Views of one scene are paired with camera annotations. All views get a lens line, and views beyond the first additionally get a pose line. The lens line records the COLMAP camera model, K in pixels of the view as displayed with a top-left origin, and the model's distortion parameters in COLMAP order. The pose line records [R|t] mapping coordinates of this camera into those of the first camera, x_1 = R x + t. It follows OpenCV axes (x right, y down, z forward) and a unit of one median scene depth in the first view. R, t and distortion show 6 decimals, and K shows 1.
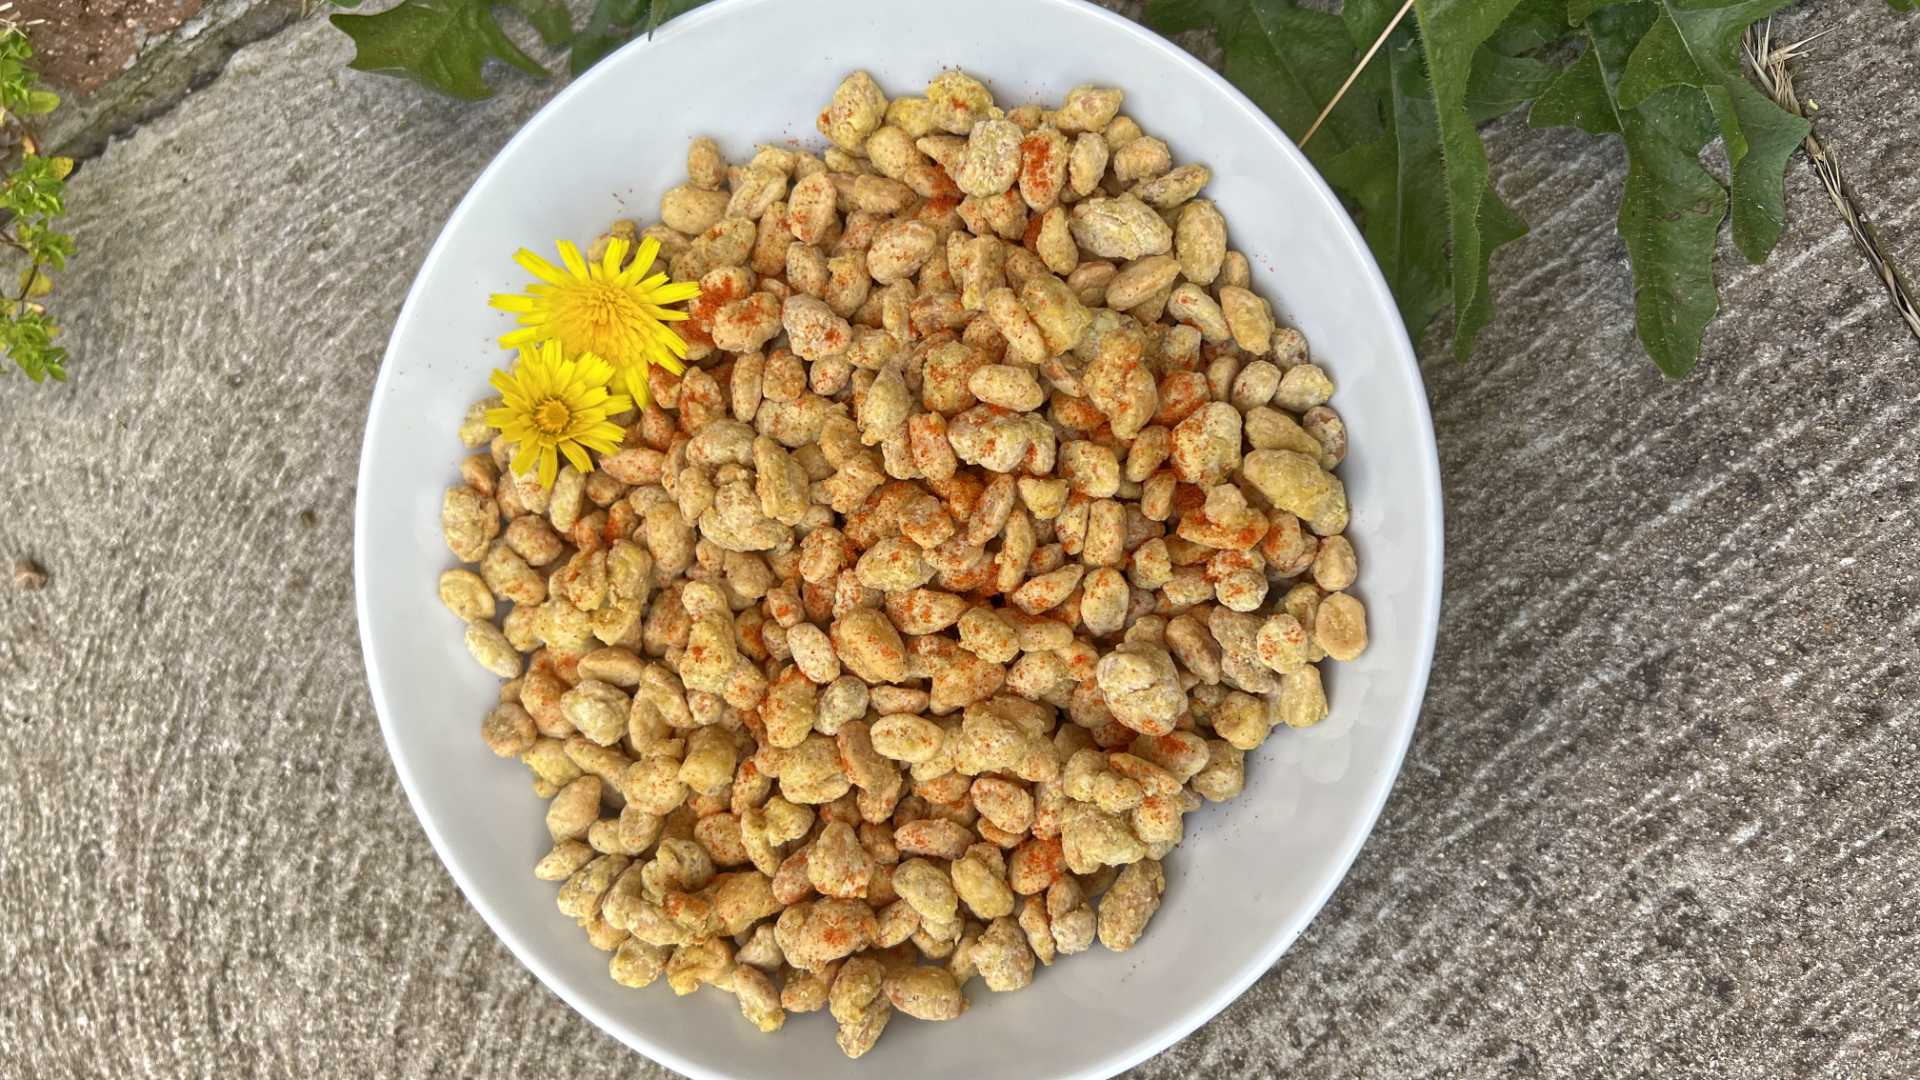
lens RADIAL K [[1408.9, 0, 960.0], [0, 1408.9, 540.0], [0, 0, 1]] dist [0.103951, -0.251674]
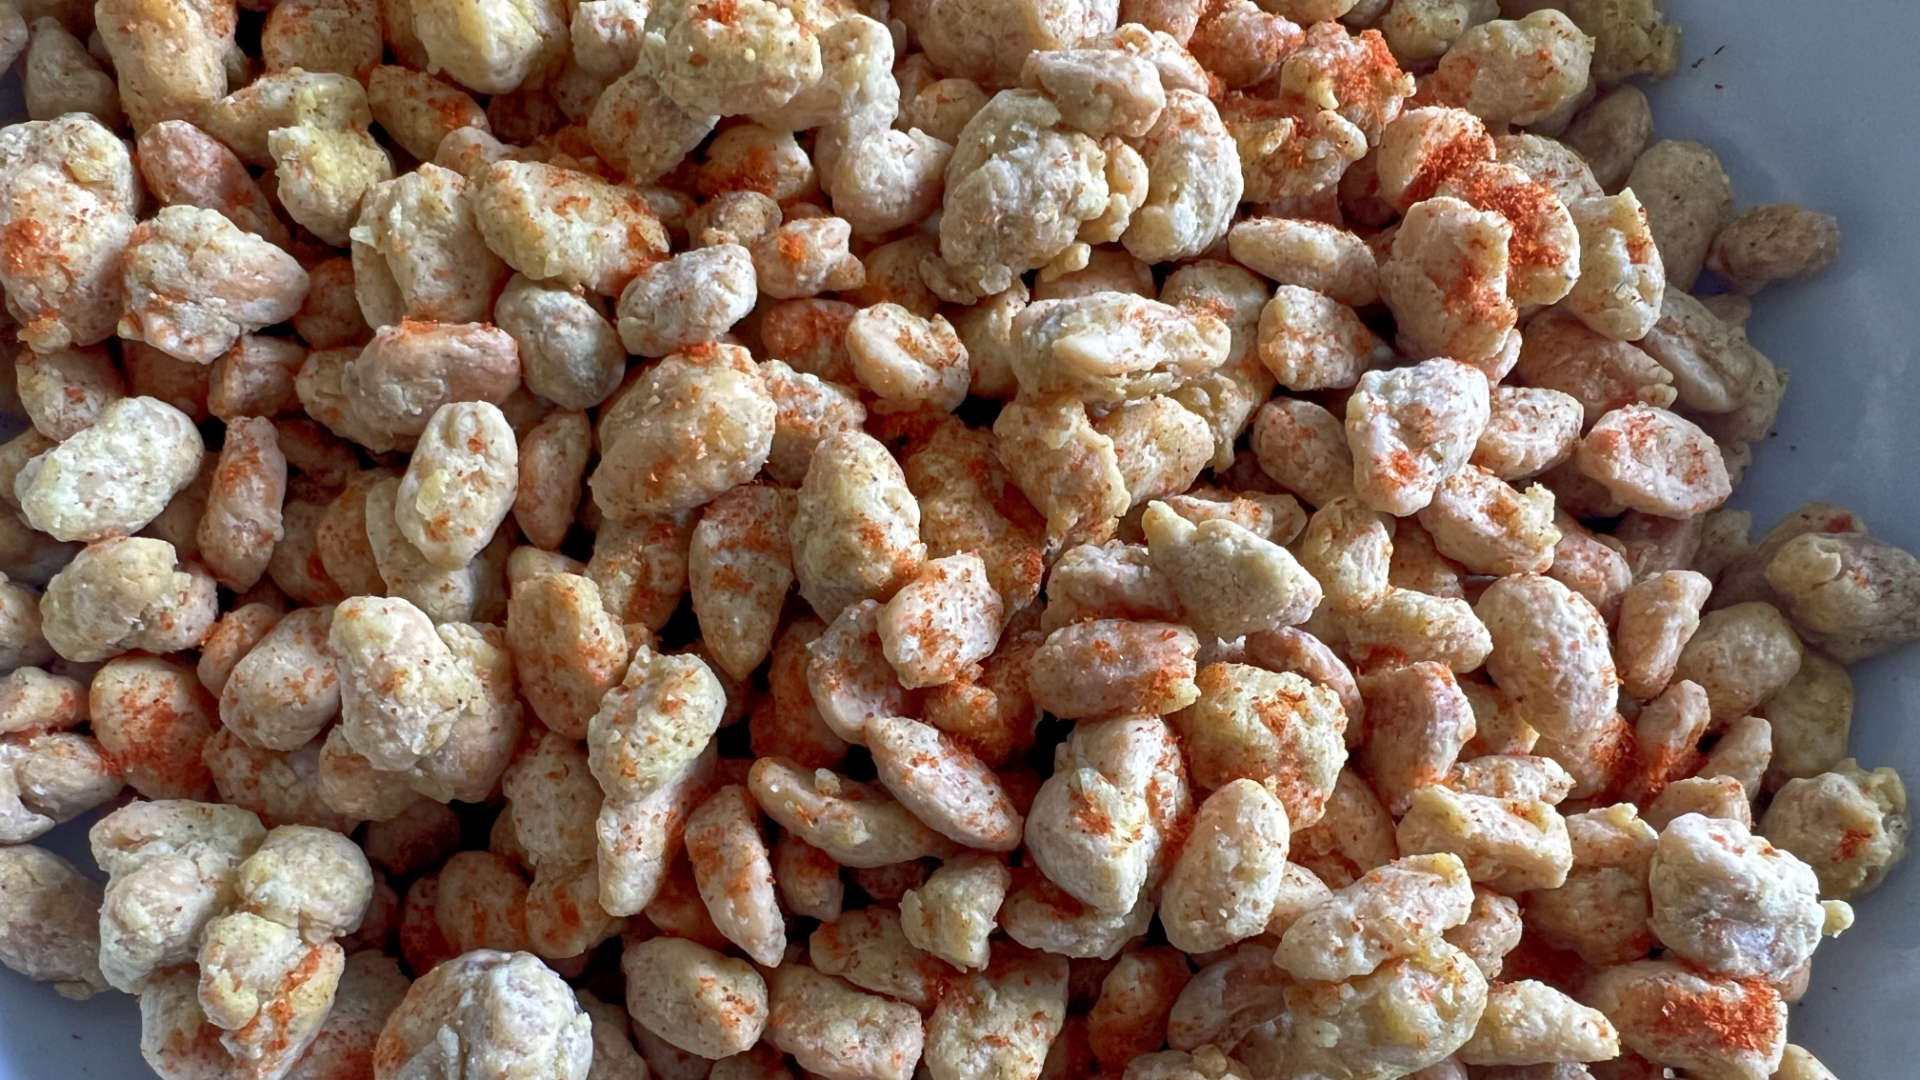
lens RADIAL K [[1510.5, 0, 957.6], [0, 1510.5, 654.2], [0, 0, 1]] dist [-0.000573, -0.017321]
pose [[-0.163785, 0.979440, 0.117776, -0.065452], [-0.986486, -0.162060, -0.024143, -0.007795], [-0.004560, -0.120139, 0.992747, 0.522289]]
